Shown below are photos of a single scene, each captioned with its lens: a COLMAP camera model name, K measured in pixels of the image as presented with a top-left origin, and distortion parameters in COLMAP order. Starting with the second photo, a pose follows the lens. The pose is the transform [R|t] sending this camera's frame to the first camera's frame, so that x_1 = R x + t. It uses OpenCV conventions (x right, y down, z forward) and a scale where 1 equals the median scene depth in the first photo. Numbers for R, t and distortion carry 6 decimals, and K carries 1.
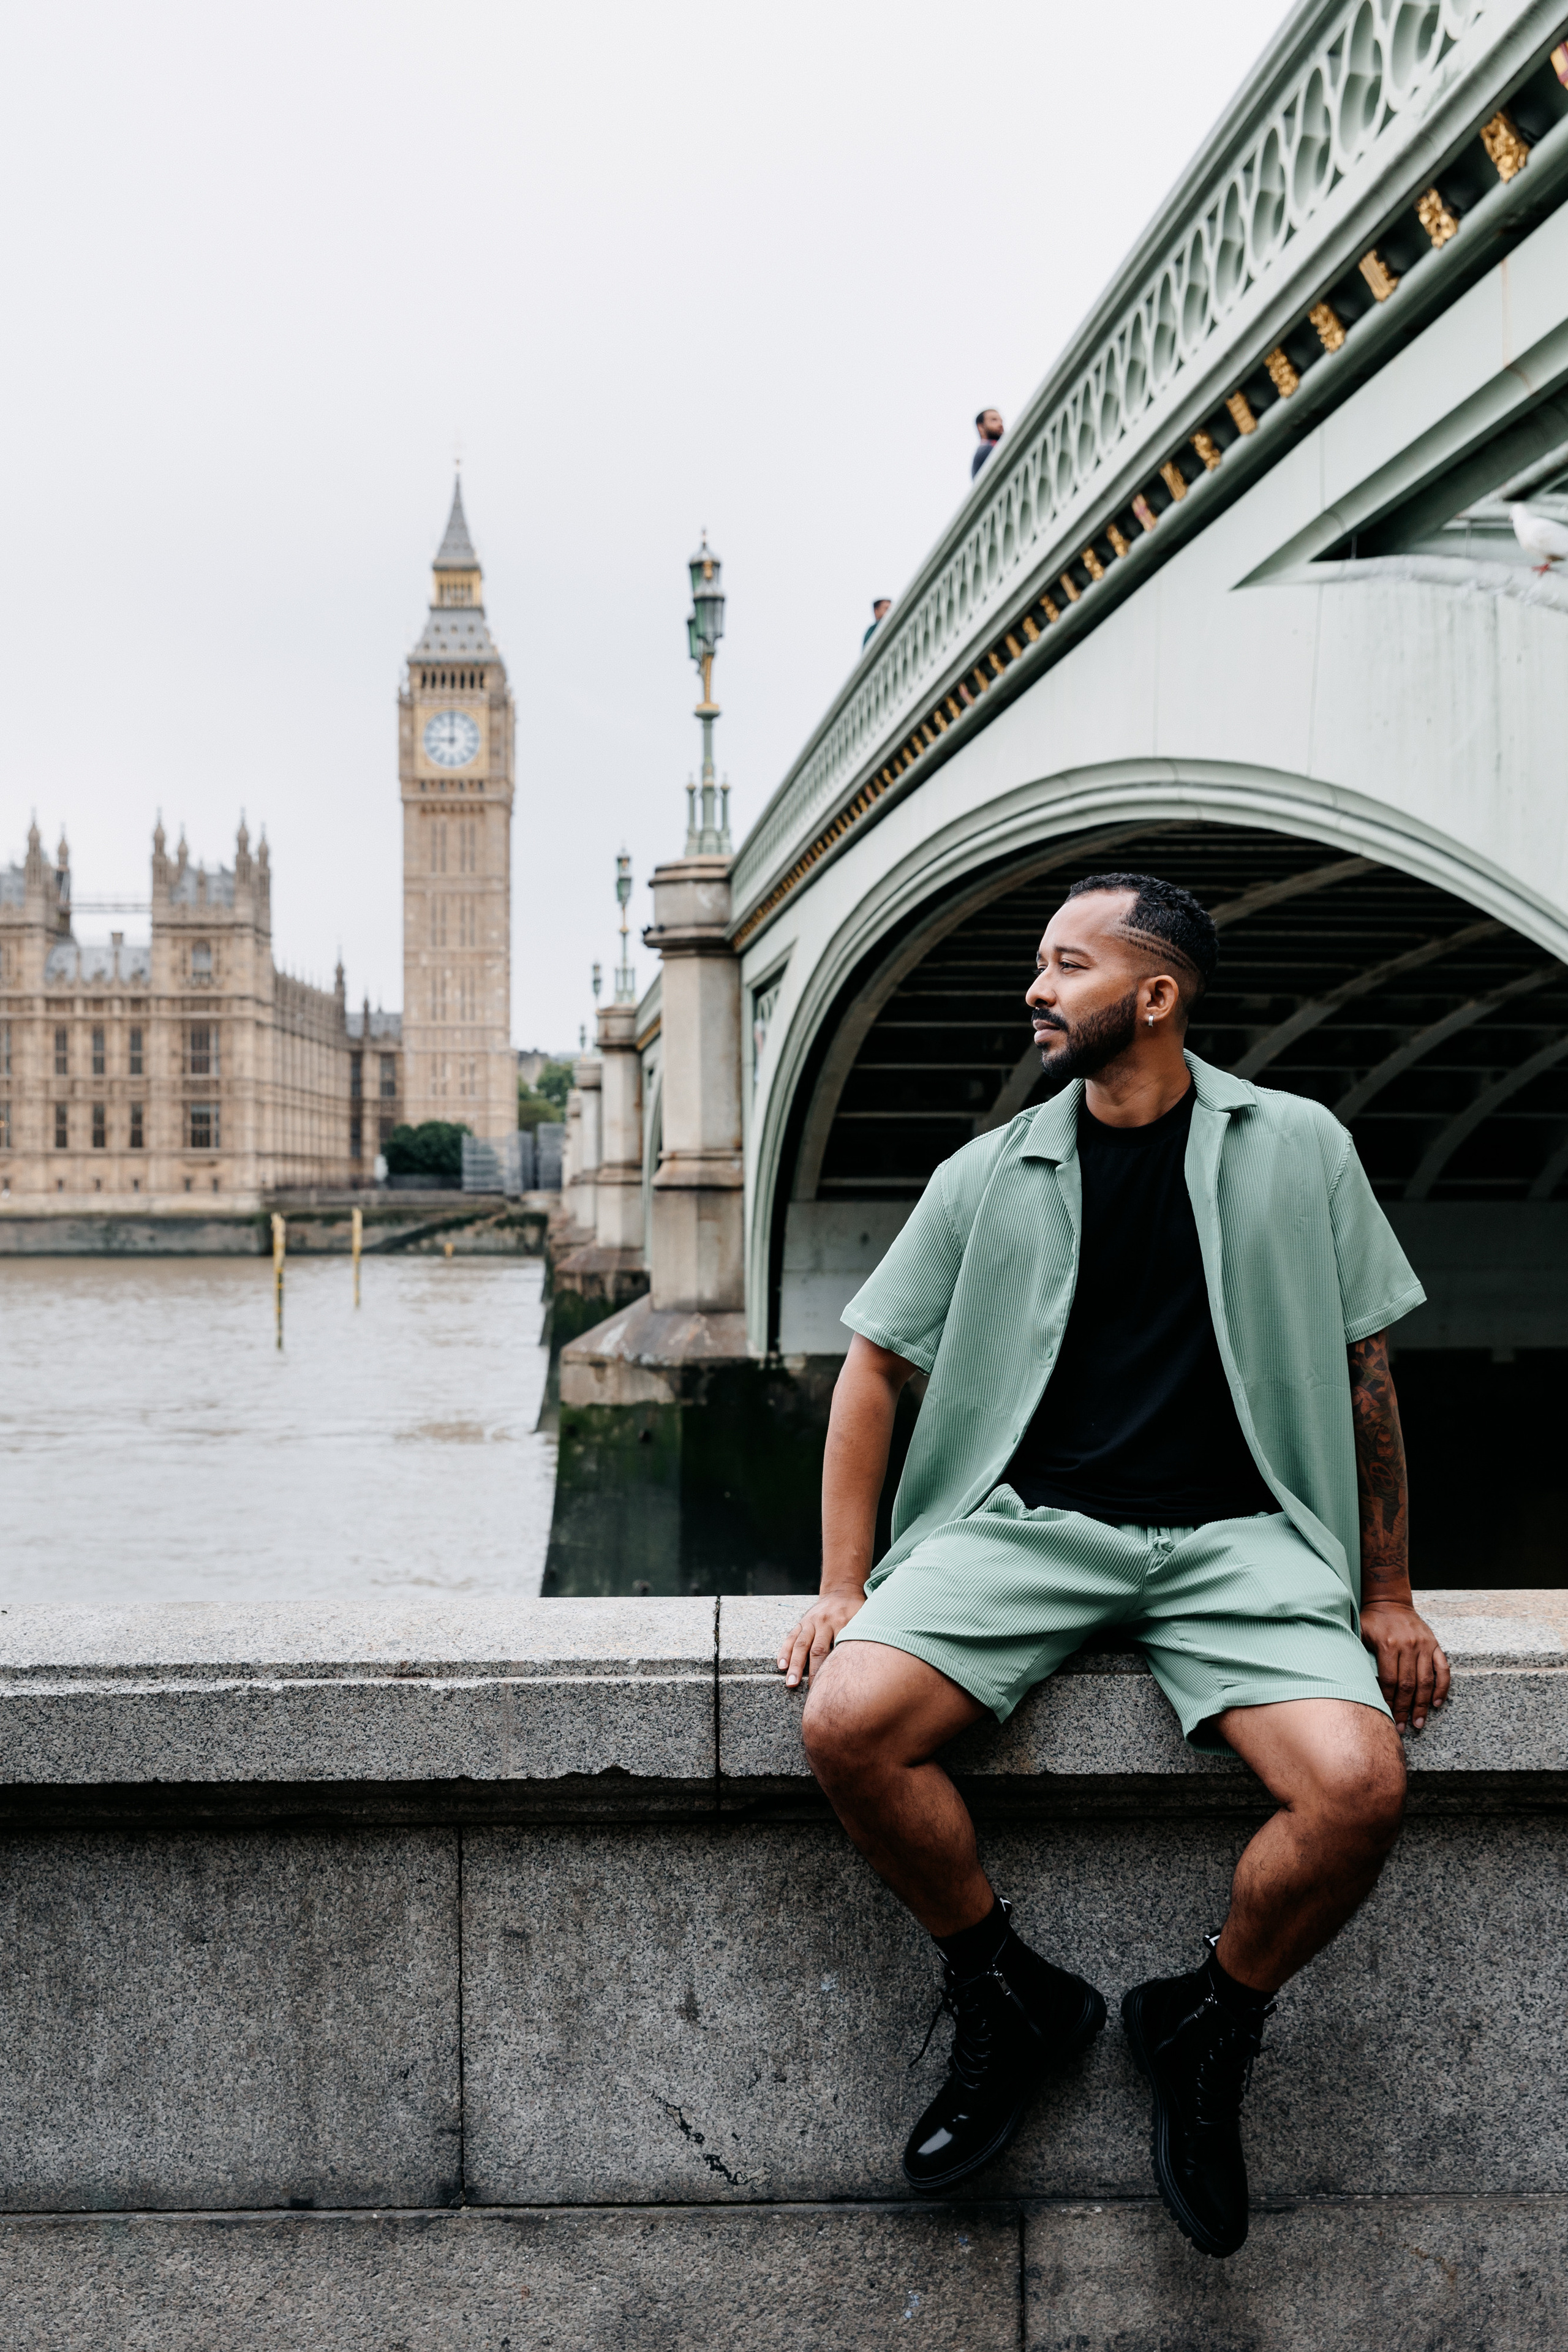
lens RADIAL K [[2598.0, 0, 774.3], [0, 2598.0, 1212.4], [0, 0, 1]] dist [0.002710, 0.004358]
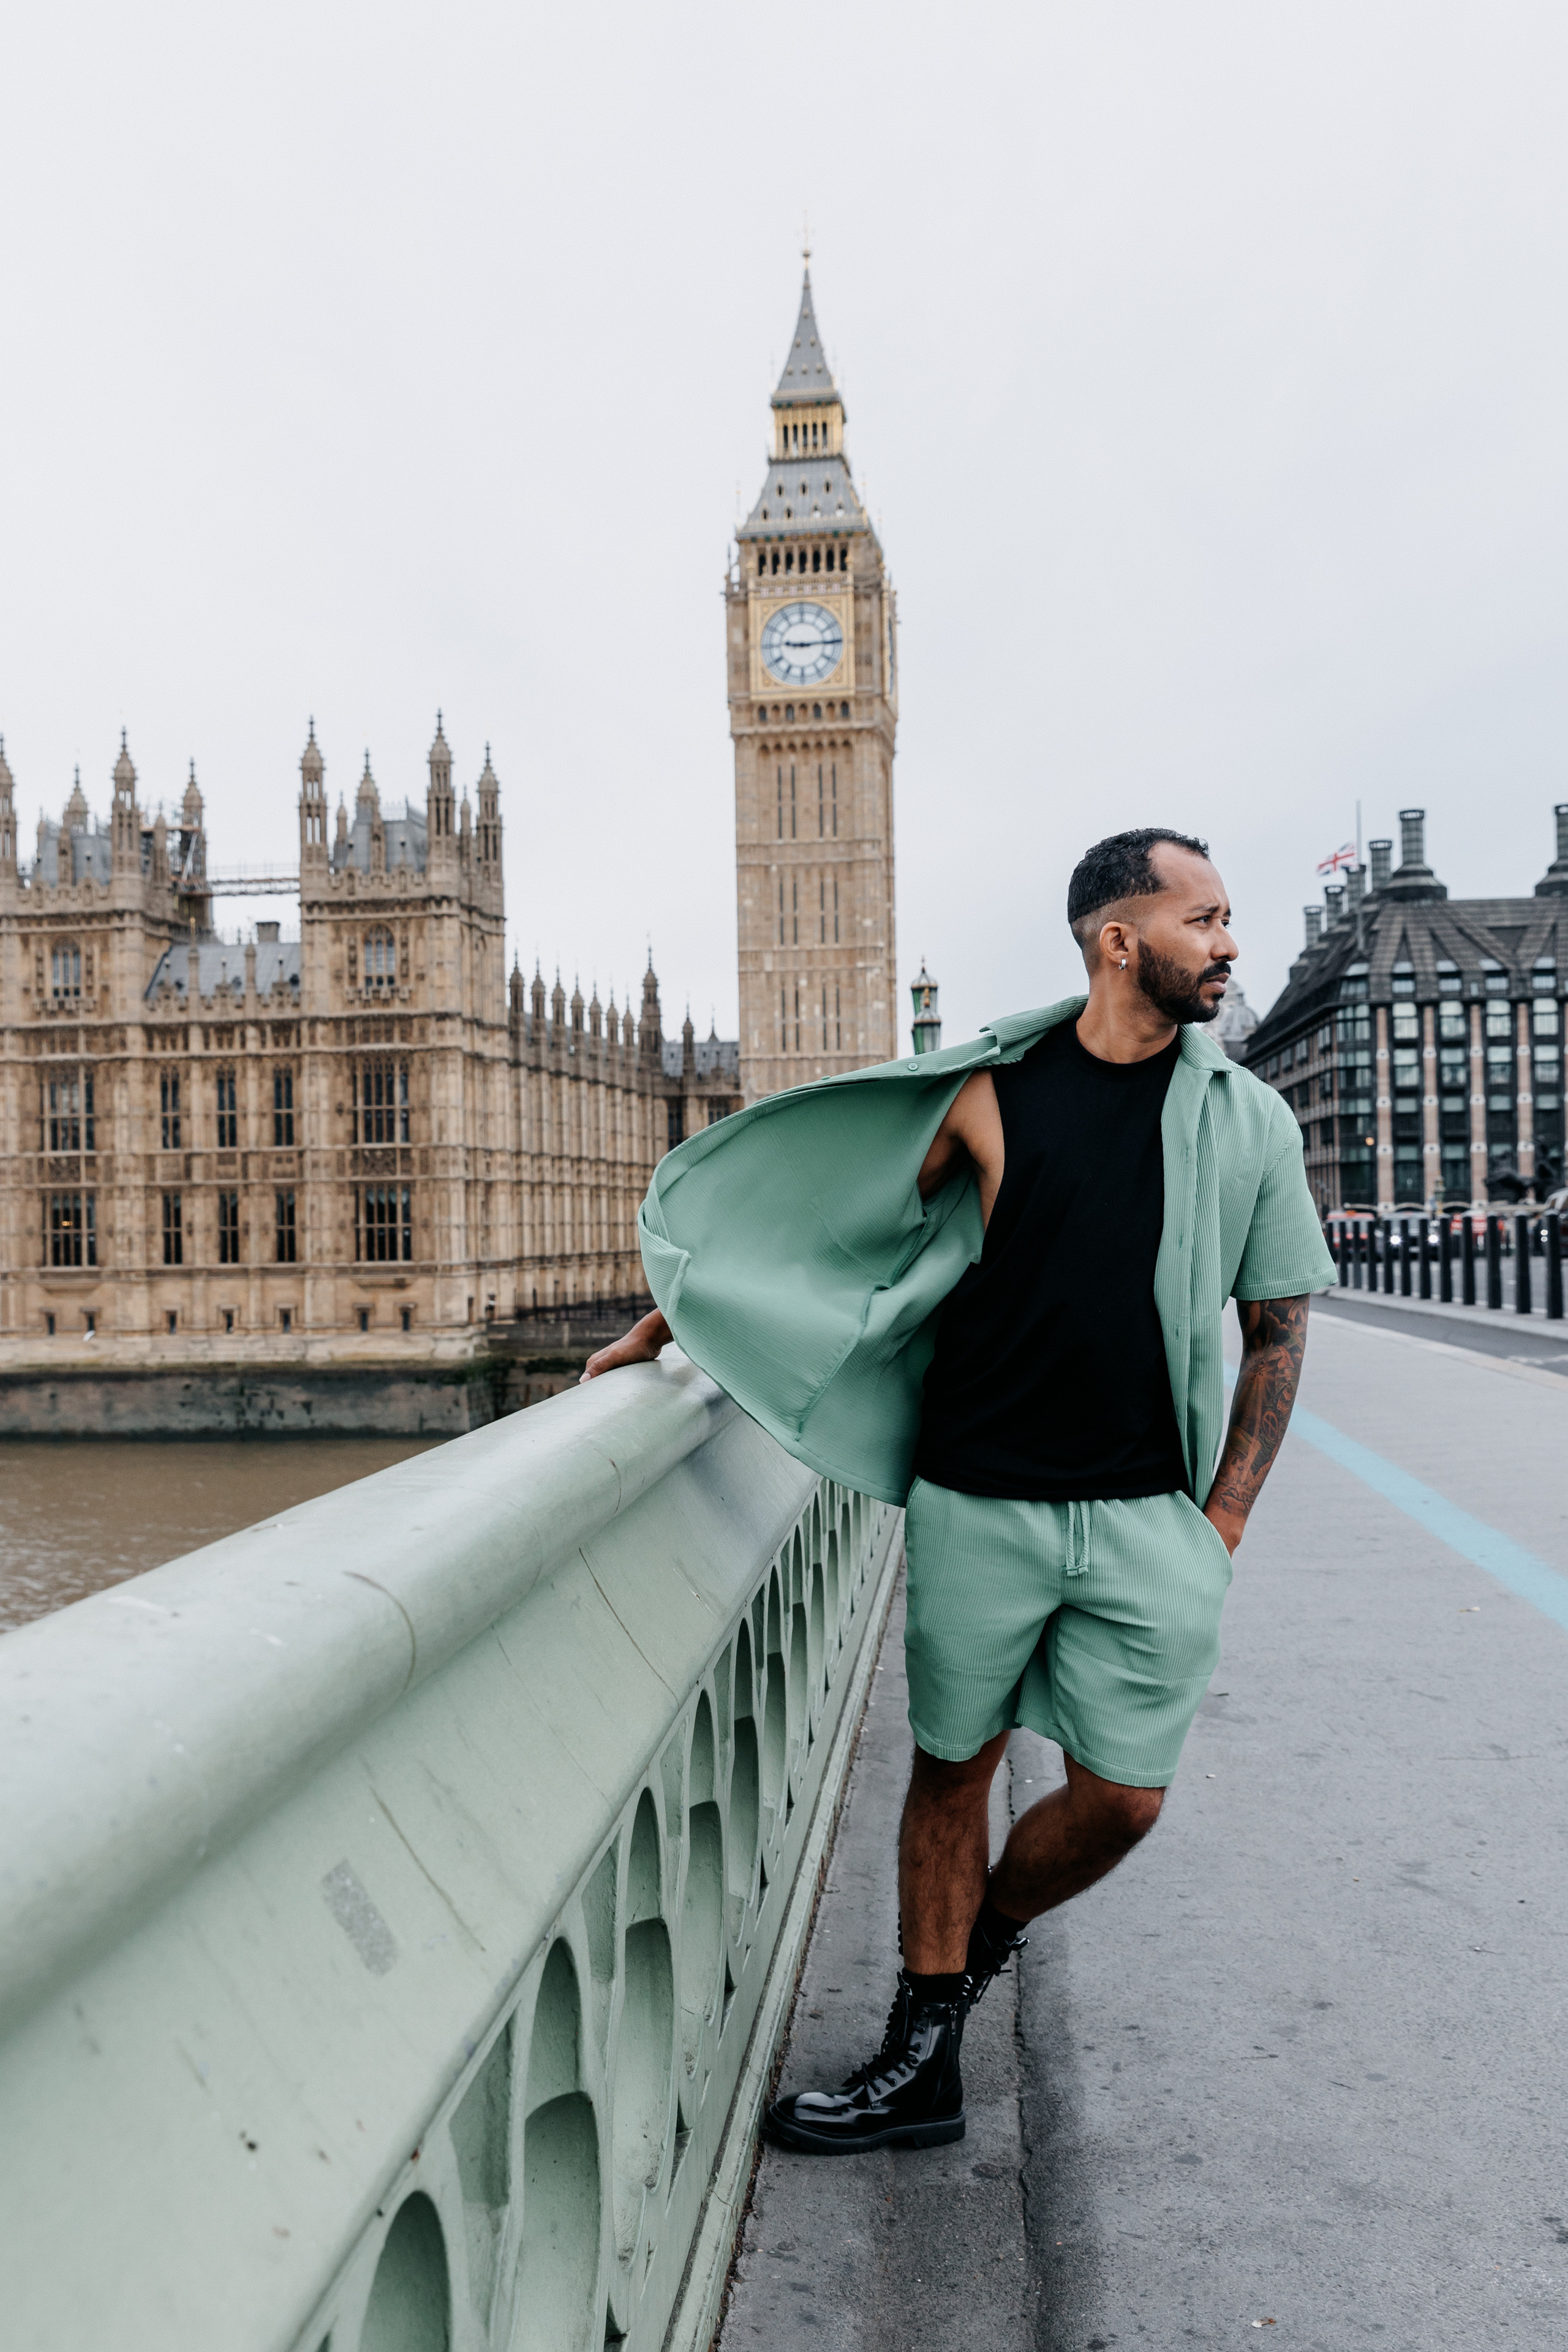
lens RADIAL K [[2433.6, 0, 755.2], [0, 2433.6, 1211.2], [0, 0, 1]] dist [0.004363, -0.012152]
pose [[0.983546, -0.018582, -0.179697, -0.027532], [0.016299, 0.999767, -0.014177, -0.026548], [0.179919, 0.011014, 0.983620, 0.440674]]
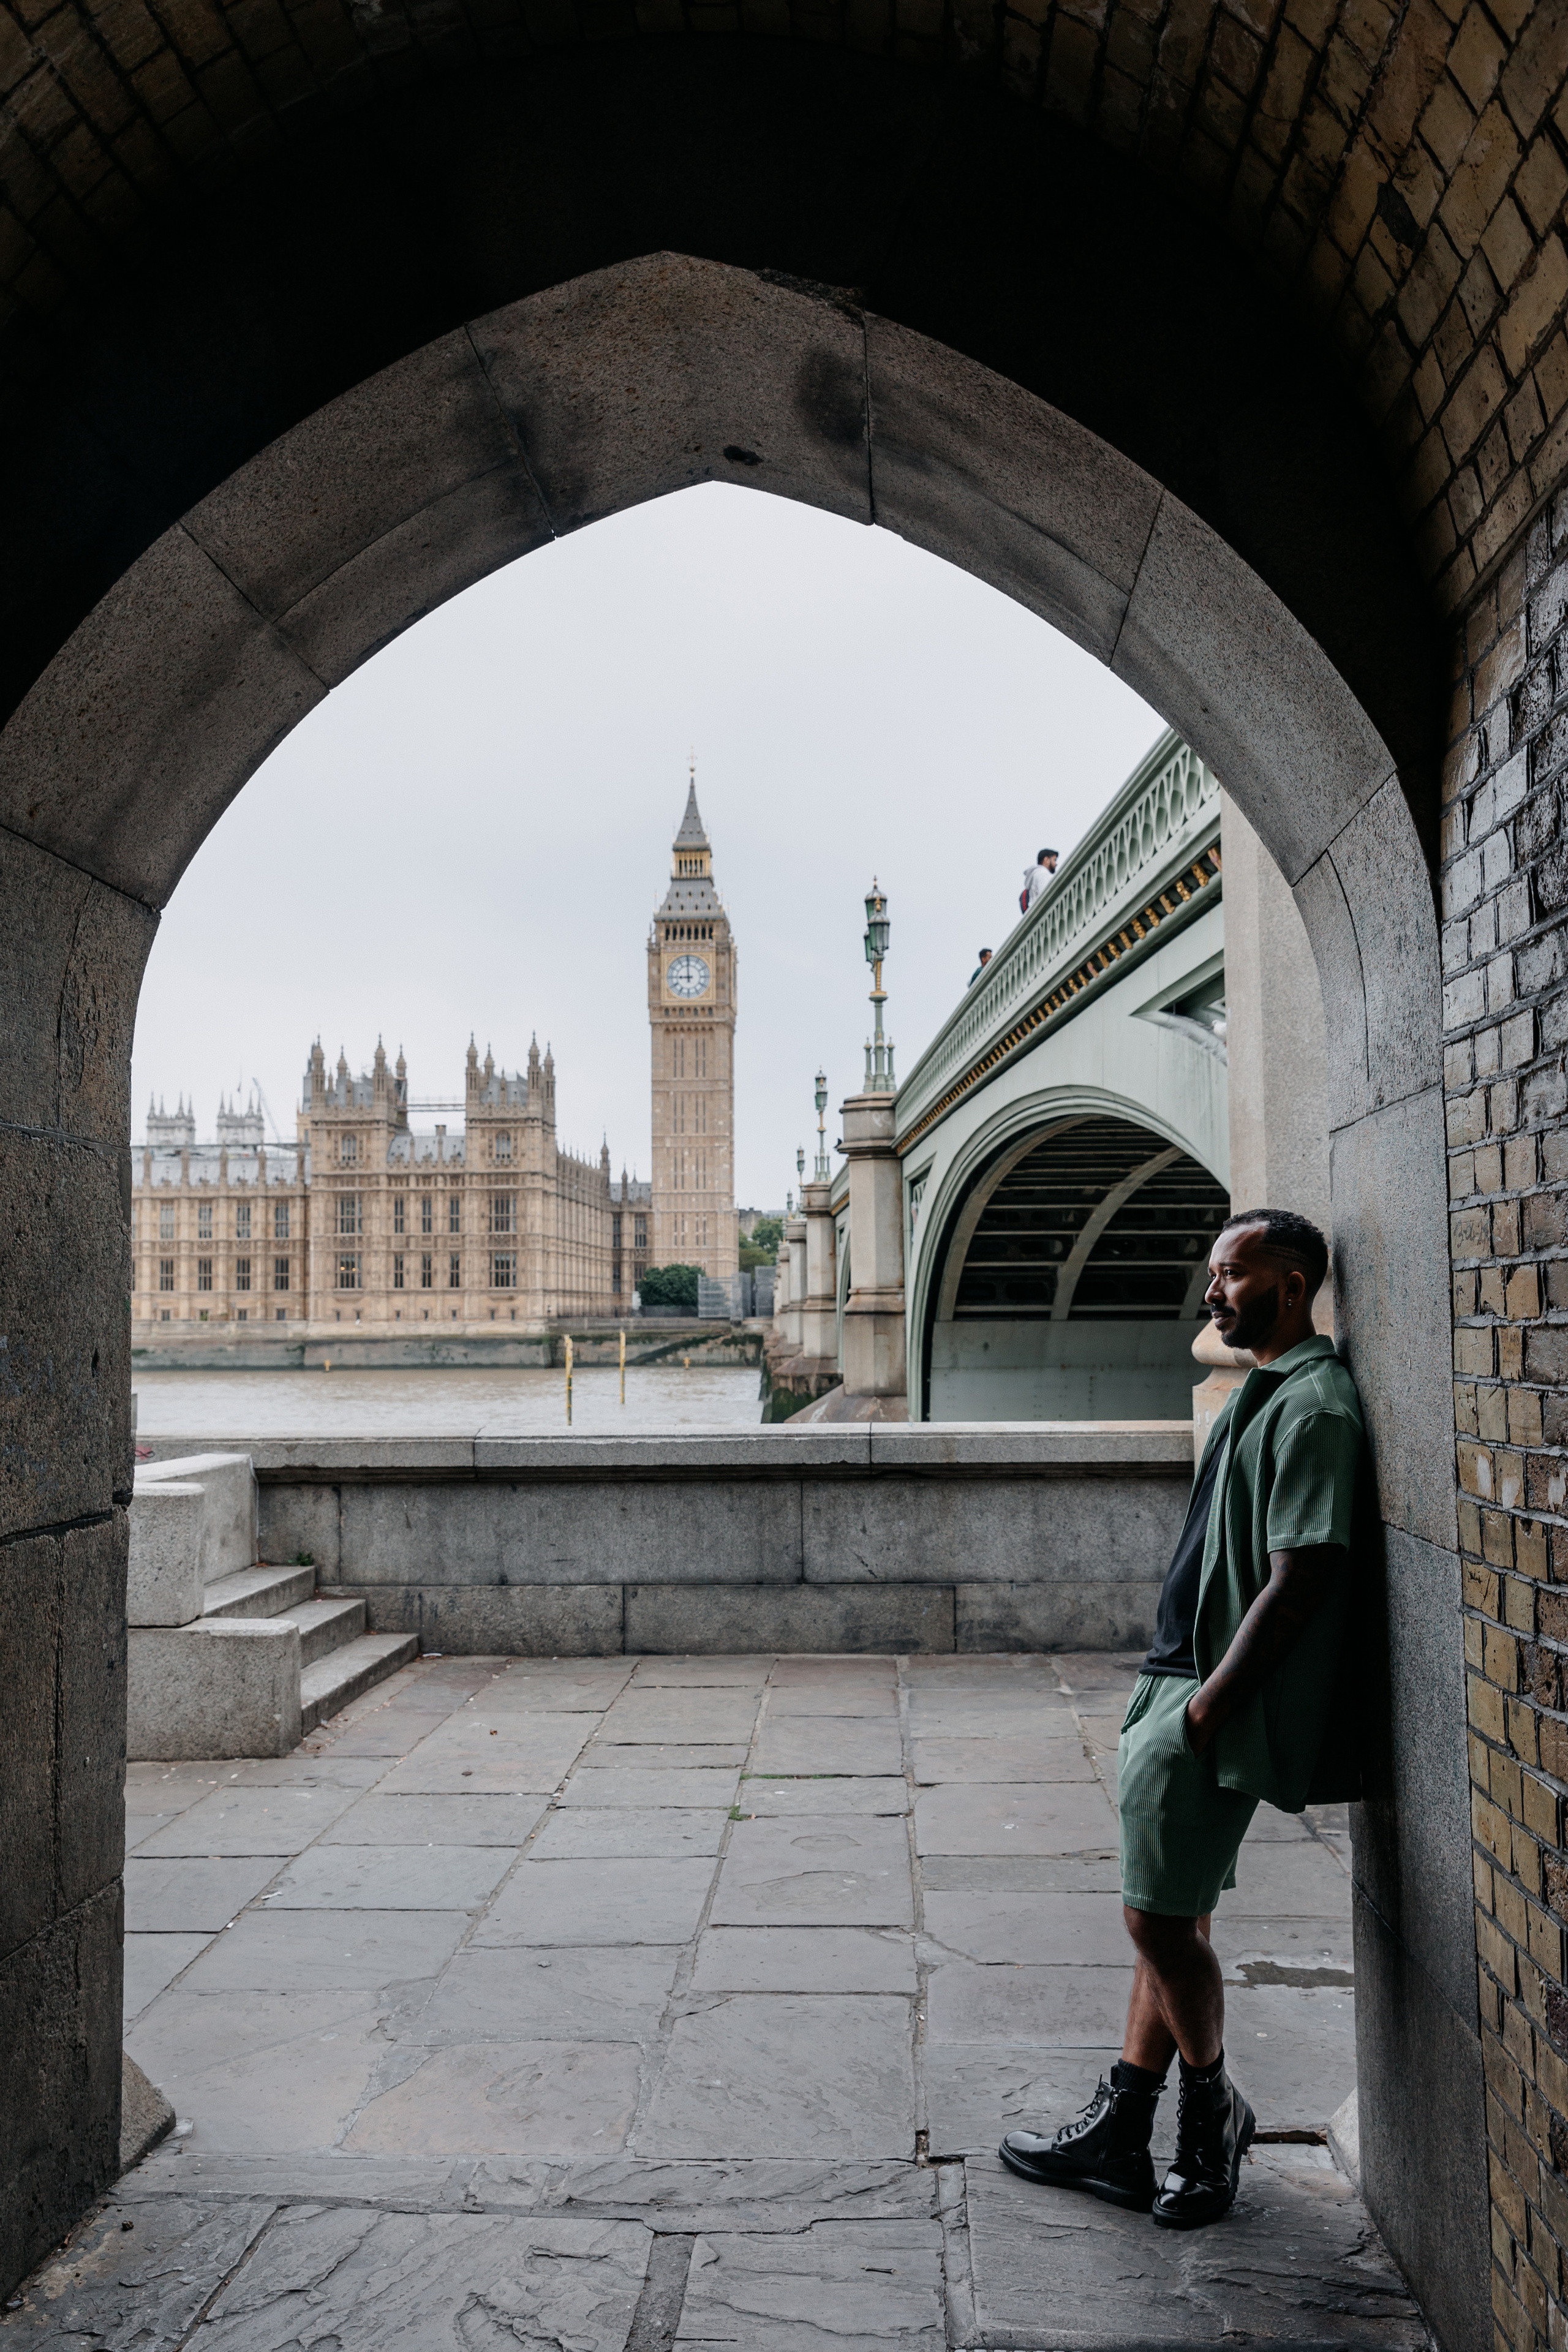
lens RADIAL K [[2026.3, 0, 792.9], [0, 2026.3, 1221.1], [0, 0, 1]] dist [0.013896, 0.002524]
pose [[0.997470, -0.009433, -0.070457, 0.000909], [0.005508, 0.998433, -0.055697, 0.000351], [0.070872, 0.055168, 0.995959, -0.023709]]
